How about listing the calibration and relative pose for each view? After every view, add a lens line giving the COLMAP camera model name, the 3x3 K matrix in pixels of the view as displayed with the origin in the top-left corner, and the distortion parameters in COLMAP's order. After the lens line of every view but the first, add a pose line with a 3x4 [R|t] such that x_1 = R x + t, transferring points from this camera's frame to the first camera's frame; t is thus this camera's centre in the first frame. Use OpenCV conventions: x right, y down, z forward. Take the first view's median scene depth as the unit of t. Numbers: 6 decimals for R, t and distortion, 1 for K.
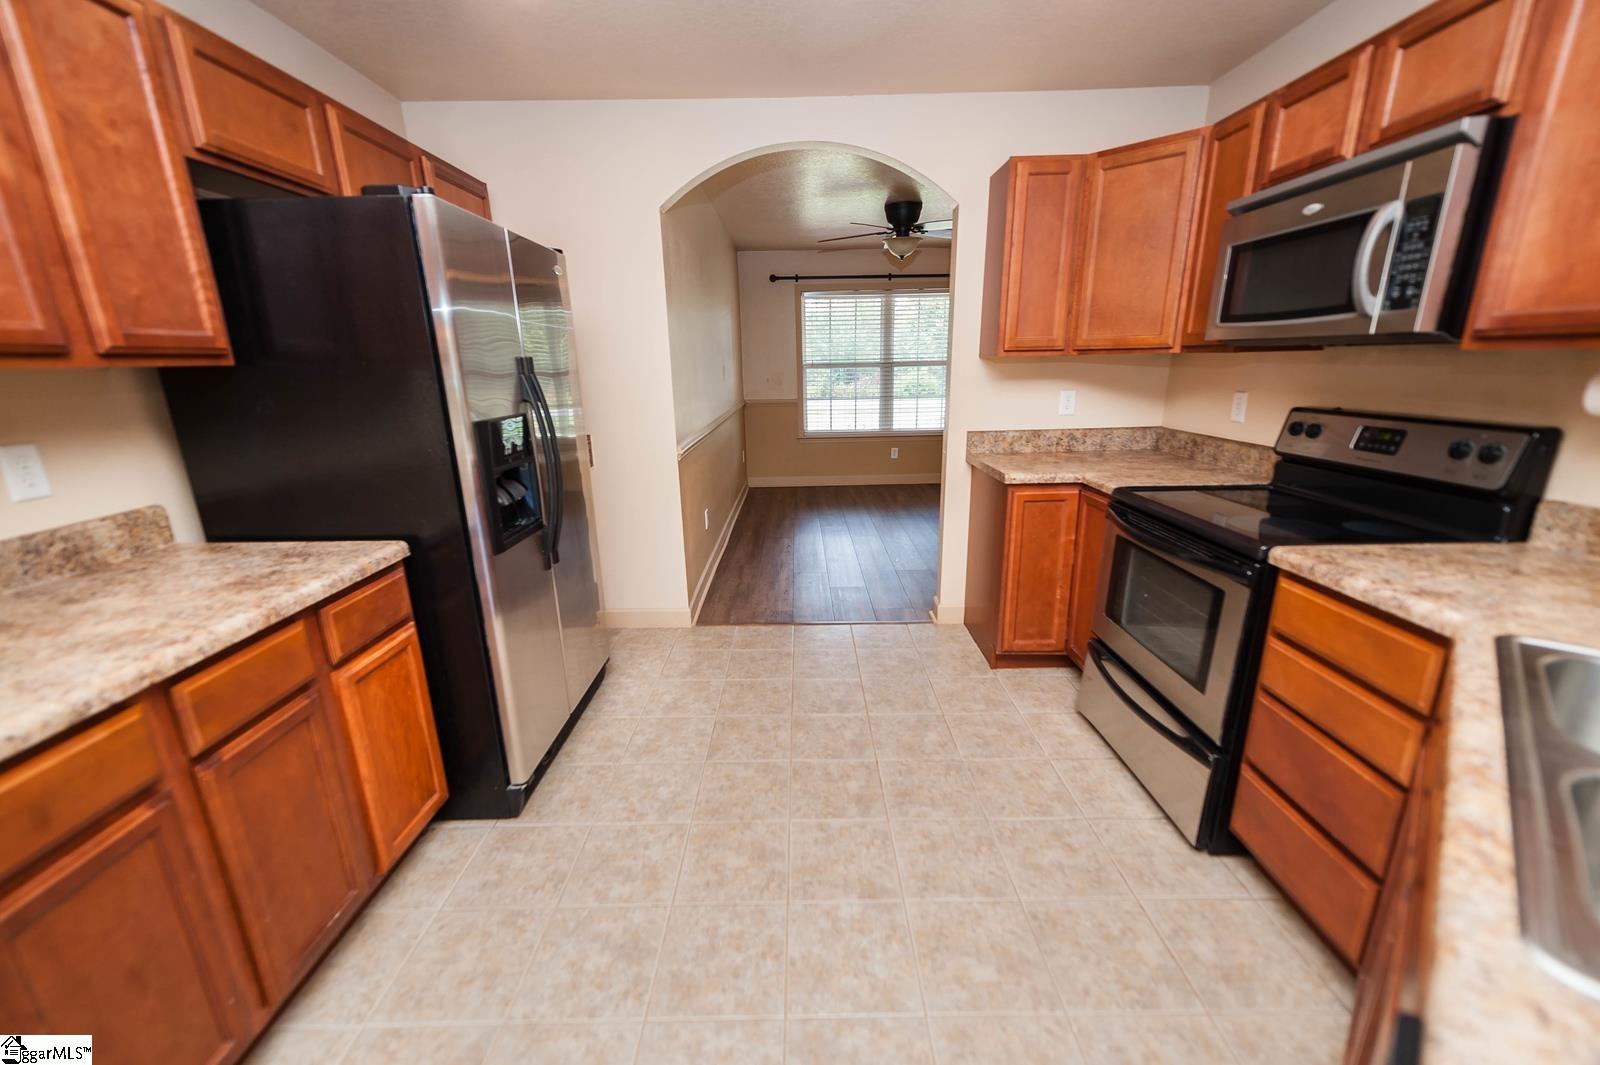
lens RADIAL K [[635.4, 0, 796.8], [0, 635.4, 536.2], [0, 0, 1]] dist [0.007548, -0.000387]
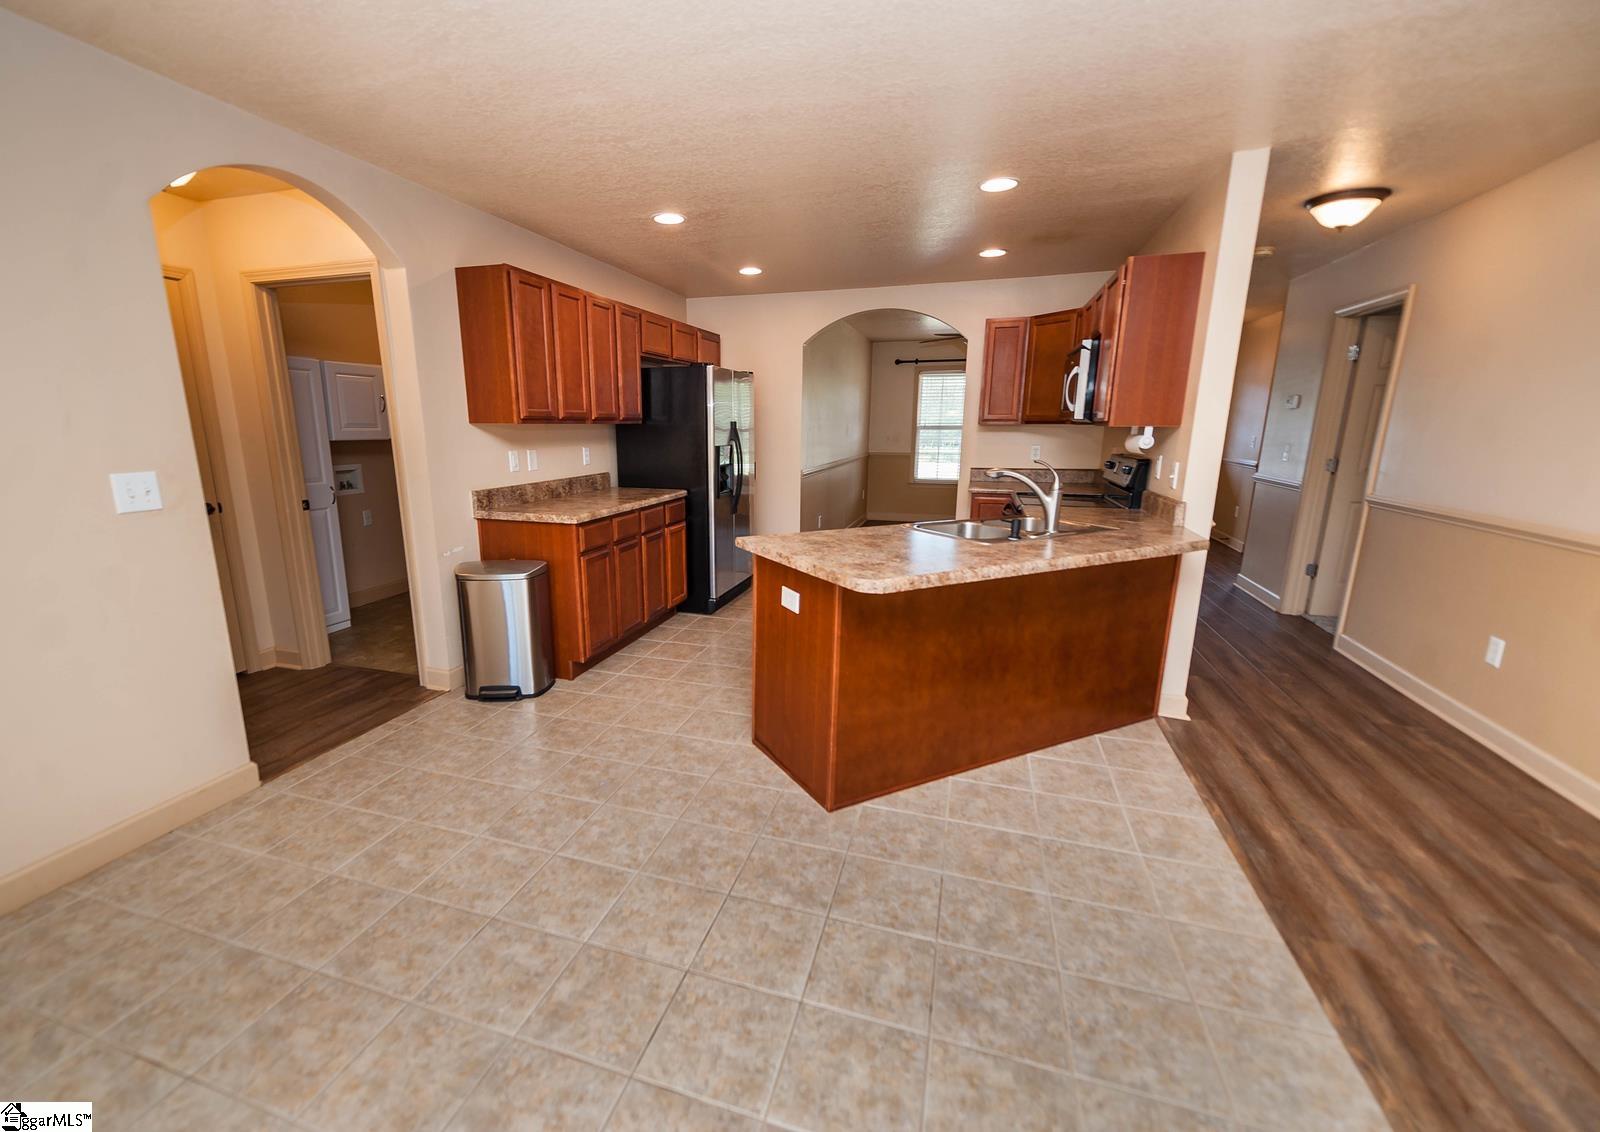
lens RADIAL K [[687.1, 0, 746.6], [0, 687.1, 568.3], [0, 0, 1]] dist [0.012817, 0.000017]
pose [[0.946853, 0.084145, -0.310465, 0.519171], [-0.101903, 0.993932, -0.041399, 0.412034], [0.305098, 0.070837, 0.949683, -1.563849]]
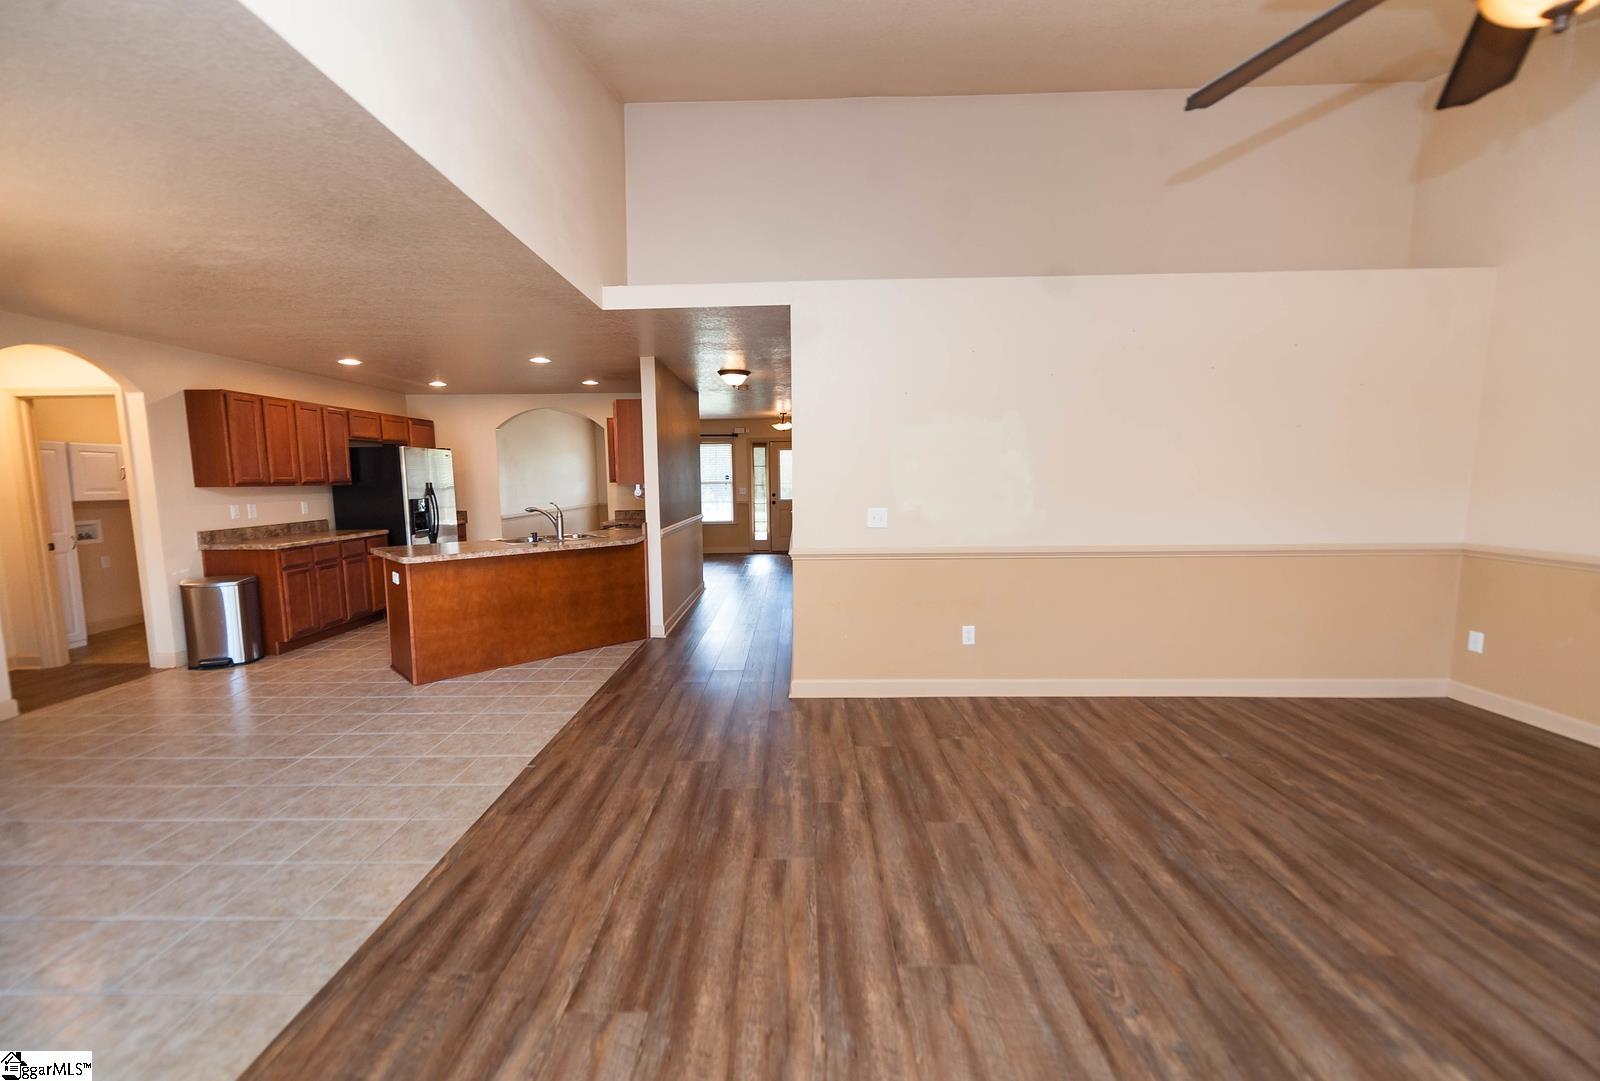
lens RADIAL K [[646.5, 0, 789.3], [0, 646.5, 541.8], [0, 0, 1]] dist [0.020090, -0.008198]
pose [[0.999870, 0.008998, -0.013400, 1.800971], [-0.011129, 0.985620, -0.168610, 0.694828], [0.011690, 0.168738, 0.985592, -2.742930]]
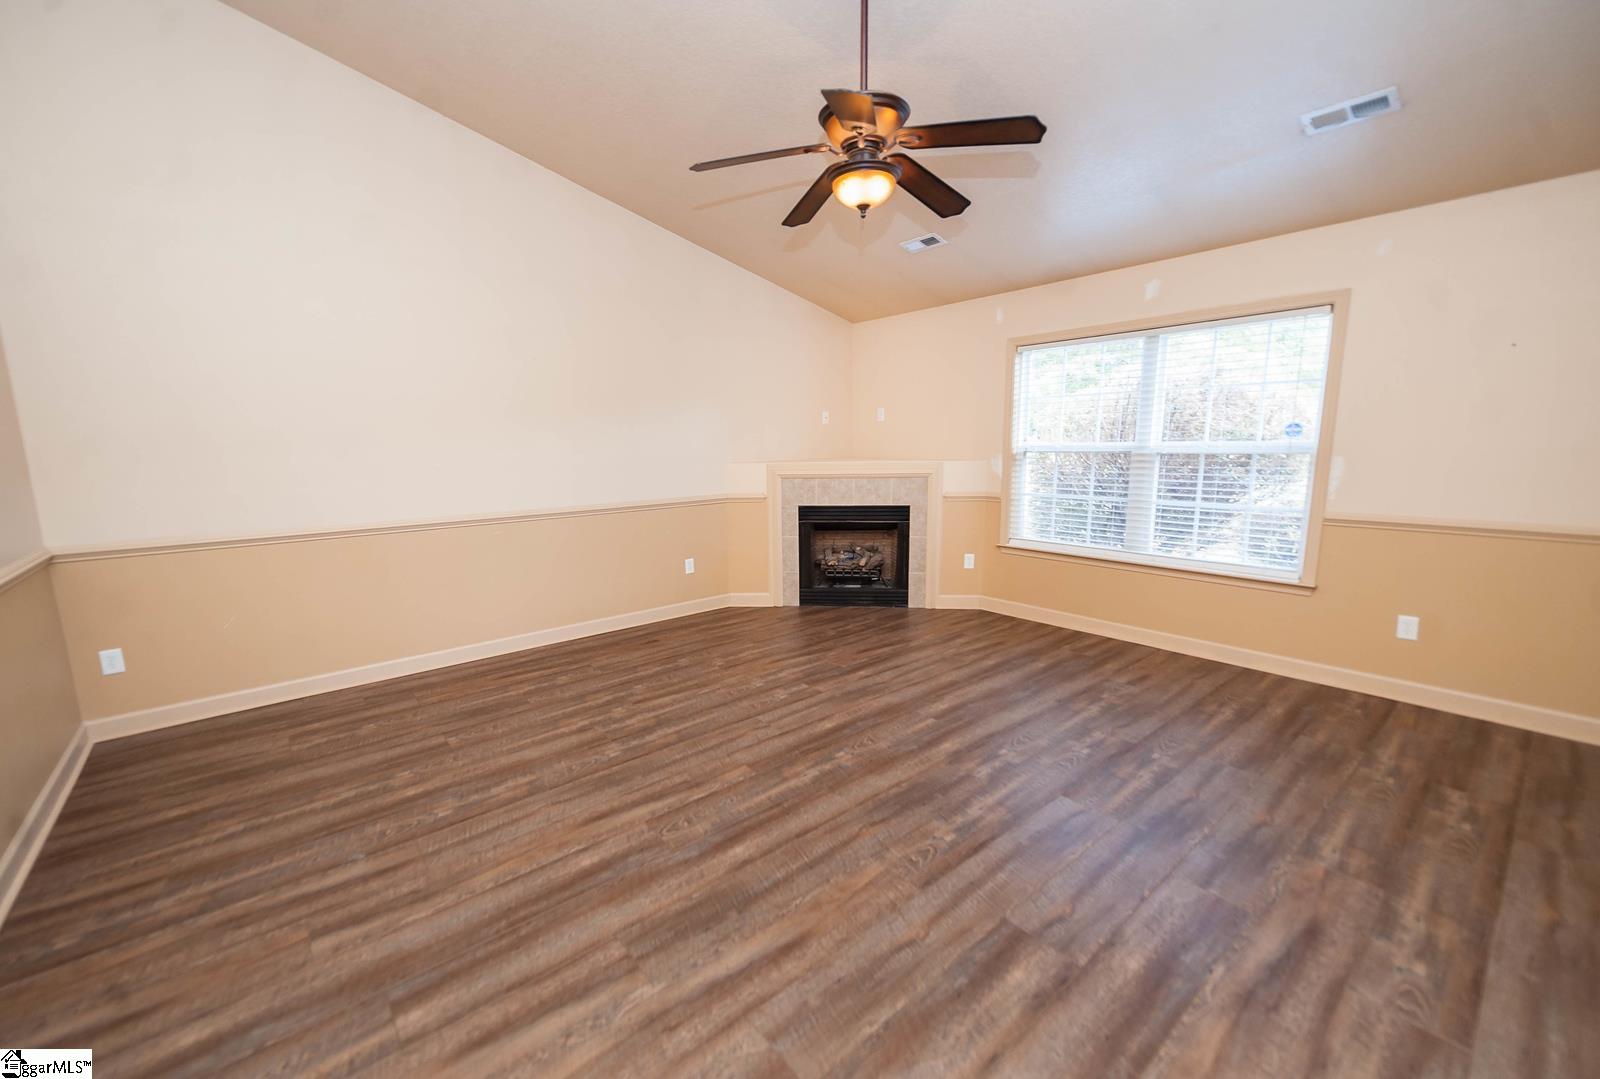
lens RADIAL K [[646.5, 0, 789.3], [0, 646.5, 540.8], [0, 0, 1]] dist [0.020090, -0.008198]
pose [[-0.638705, -0.092075, 0.763923, 1.554668], [0.233166, 0.922974, 0.306192, 0.191704], [-0.733273, 0.373687, -0.568039, -0.893477]]
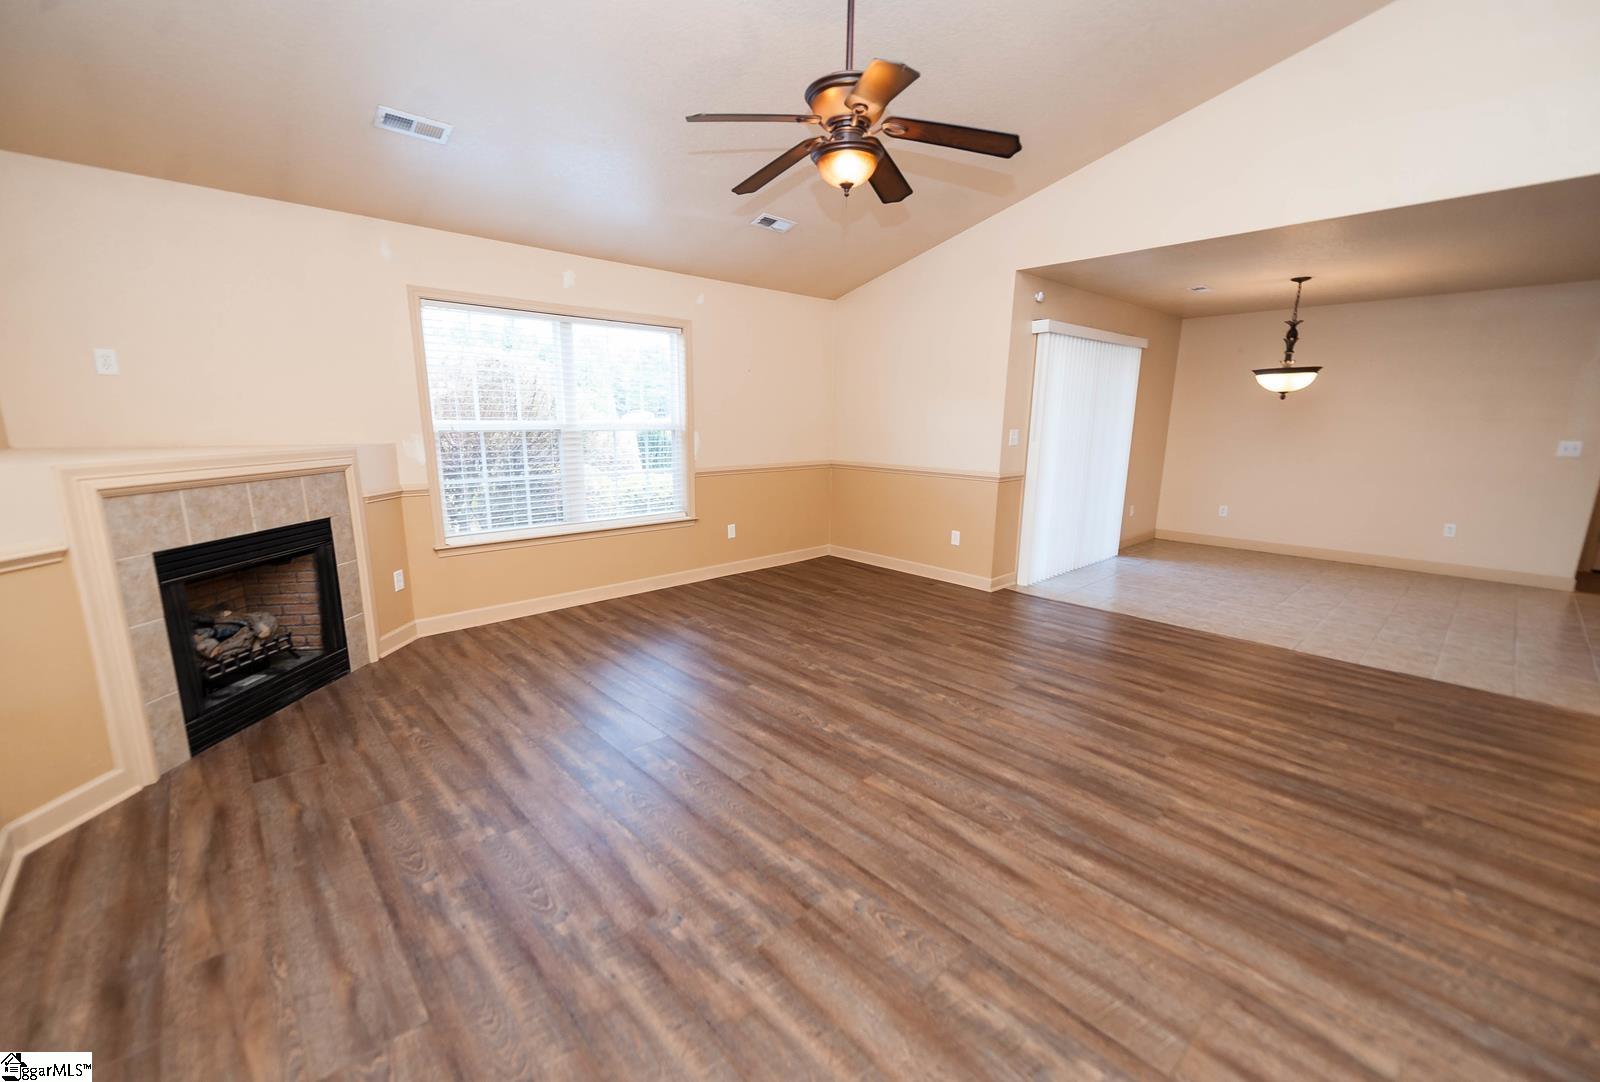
lens RADIAL K [[643.4, 0, 792.2], [0, 643.4, 544.5], [0, 0, 1]] dist [0.024115, -0.009057]
pose [[-0.736057, 0.145299, -0.661142, 3.811491], [-0.176278, 0.901850, 0.394452, 0.164503], [0.653564, 0.406884, -0.638200, -0.920433]]
